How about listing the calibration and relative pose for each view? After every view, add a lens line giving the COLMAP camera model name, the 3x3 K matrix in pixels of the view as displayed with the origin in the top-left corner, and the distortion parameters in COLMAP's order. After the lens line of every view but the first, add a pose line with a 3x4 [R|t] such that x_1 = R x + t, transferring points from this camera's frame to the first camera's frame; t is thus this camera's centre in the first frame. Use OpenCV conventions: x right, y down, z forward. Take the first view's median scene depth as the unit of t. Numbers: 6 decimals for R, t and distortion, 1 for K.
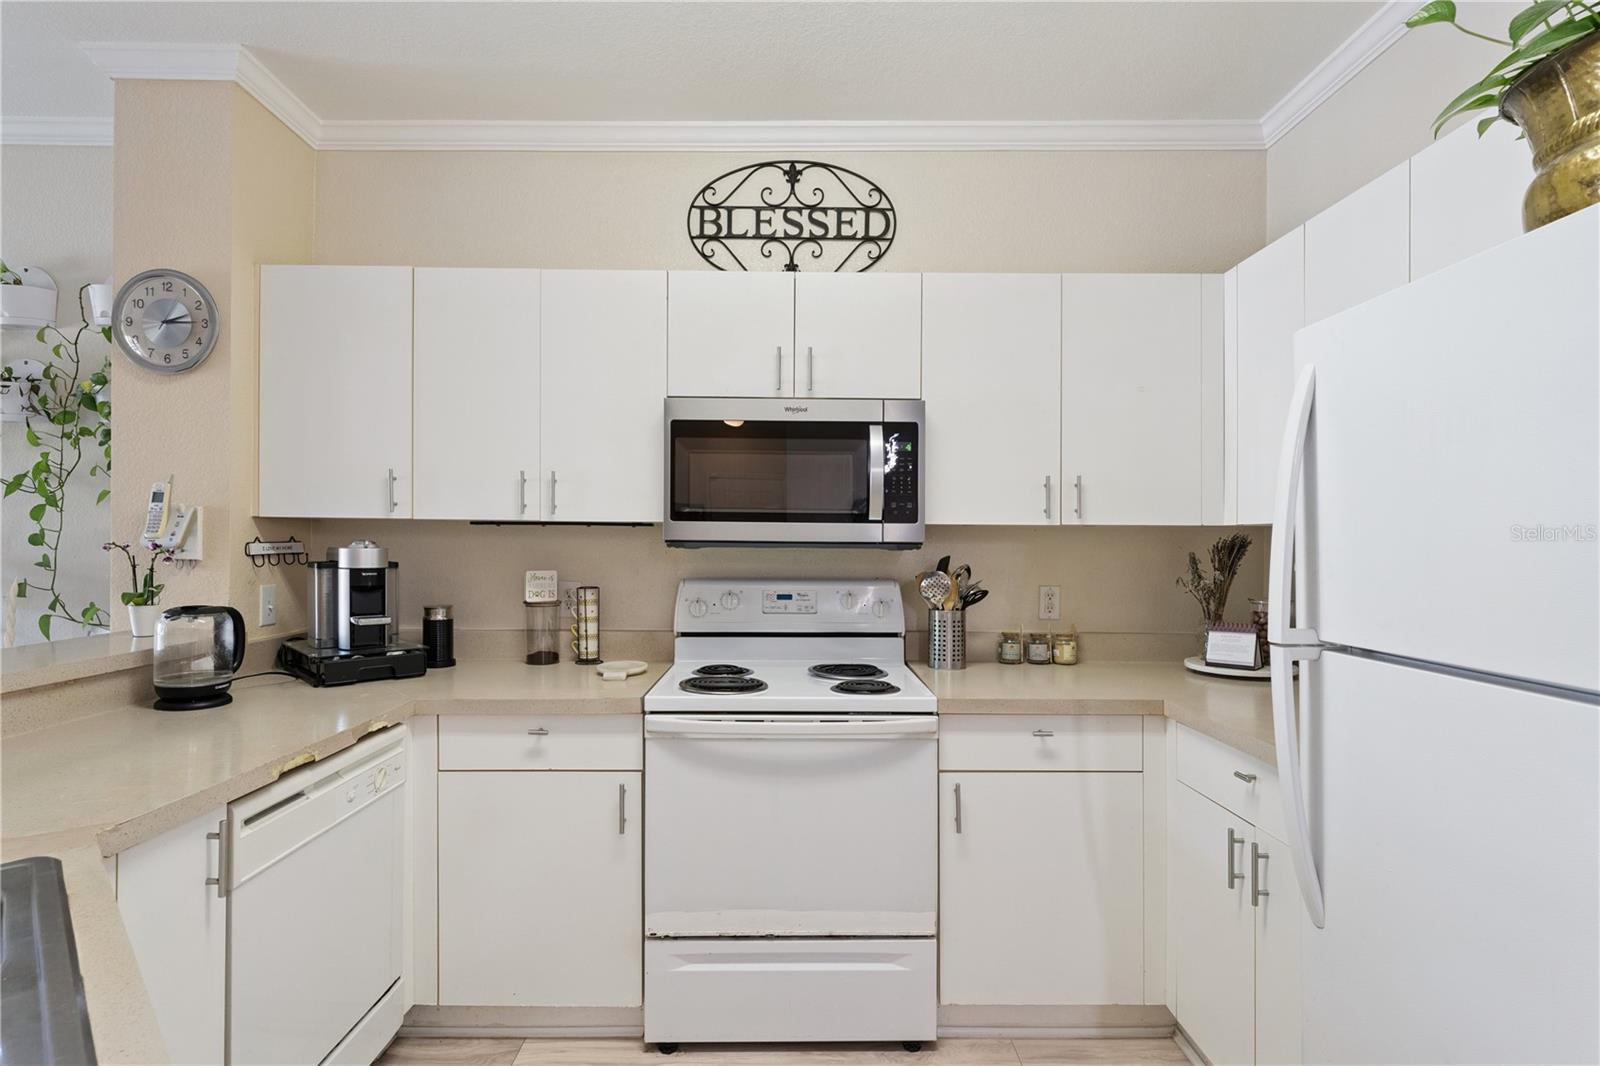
lens RADIAL K [[797.4, 0, 788.8], [0, 797.4, 532.5], [0, 0, 1]] dist [-0.003770, -0.000075]
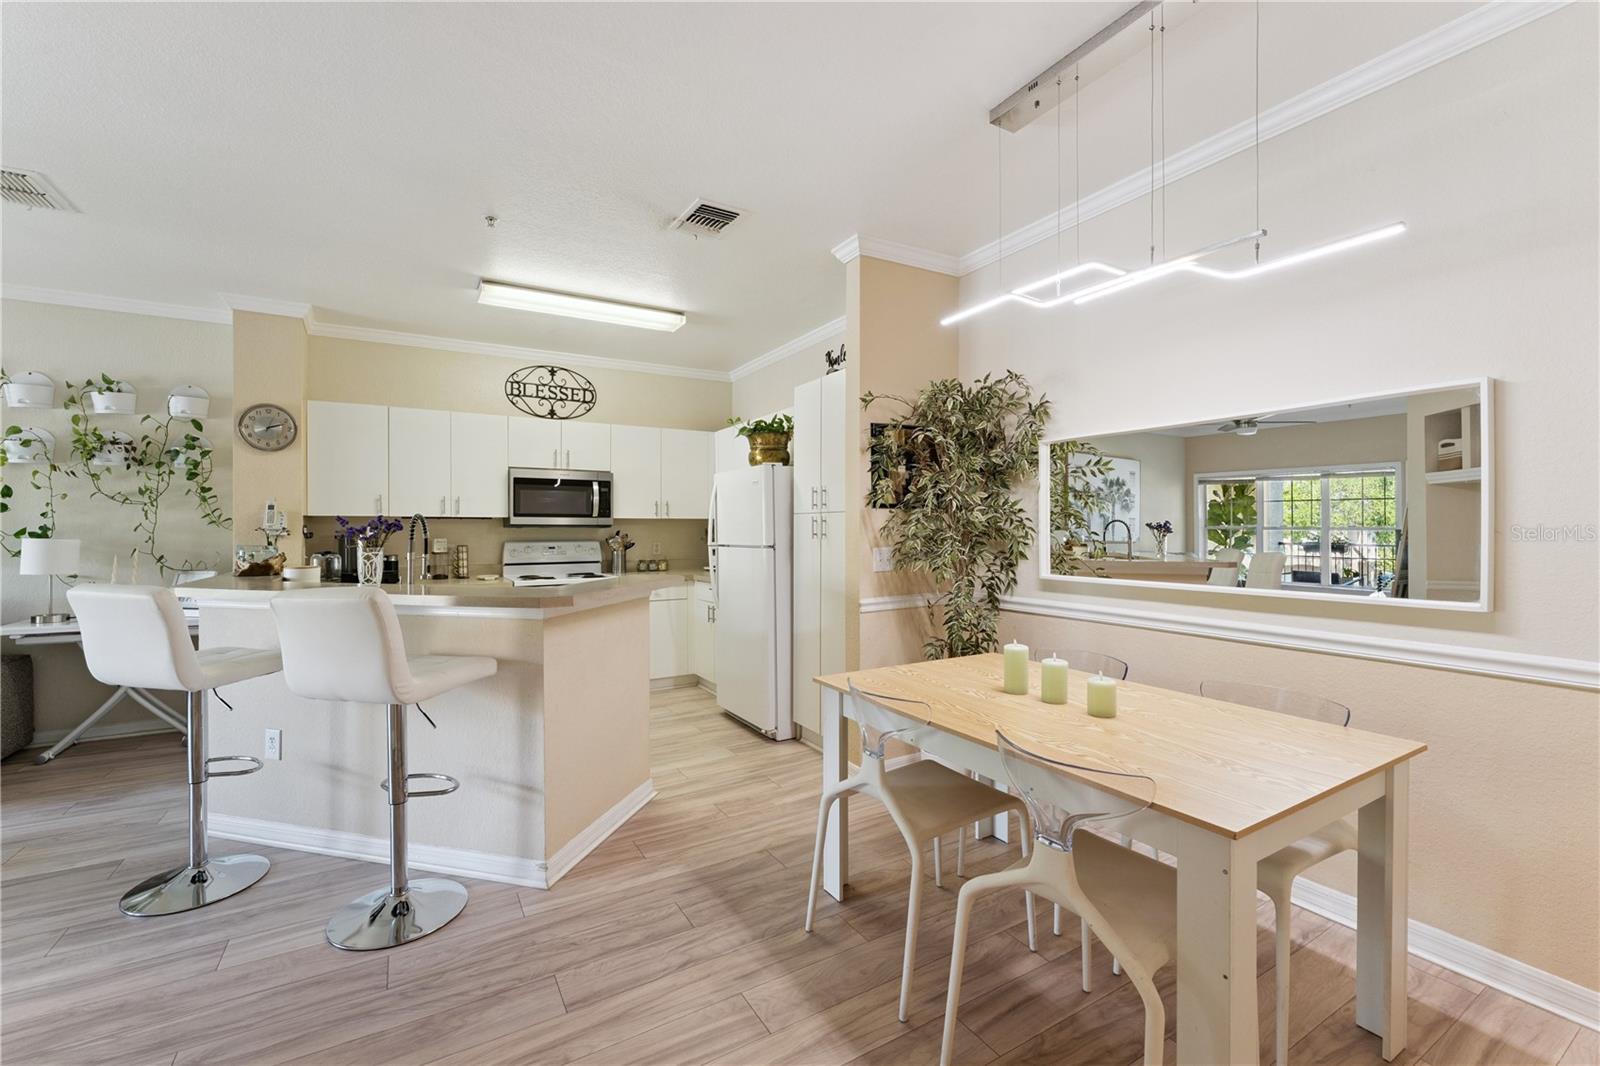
lens RADIAL K [[664.6, 0, 791.3], [0, 664.6, 530.2], [0, 0, 1]] dist [-0.000792, 0.000347]
pose [[0.866816, -0.007104, 0.498578, -0.387622], [0.002317, 0.999945, 0.010220, 0.007629], [-0.498623, -0.007704, 0.866785, -1.138597]]
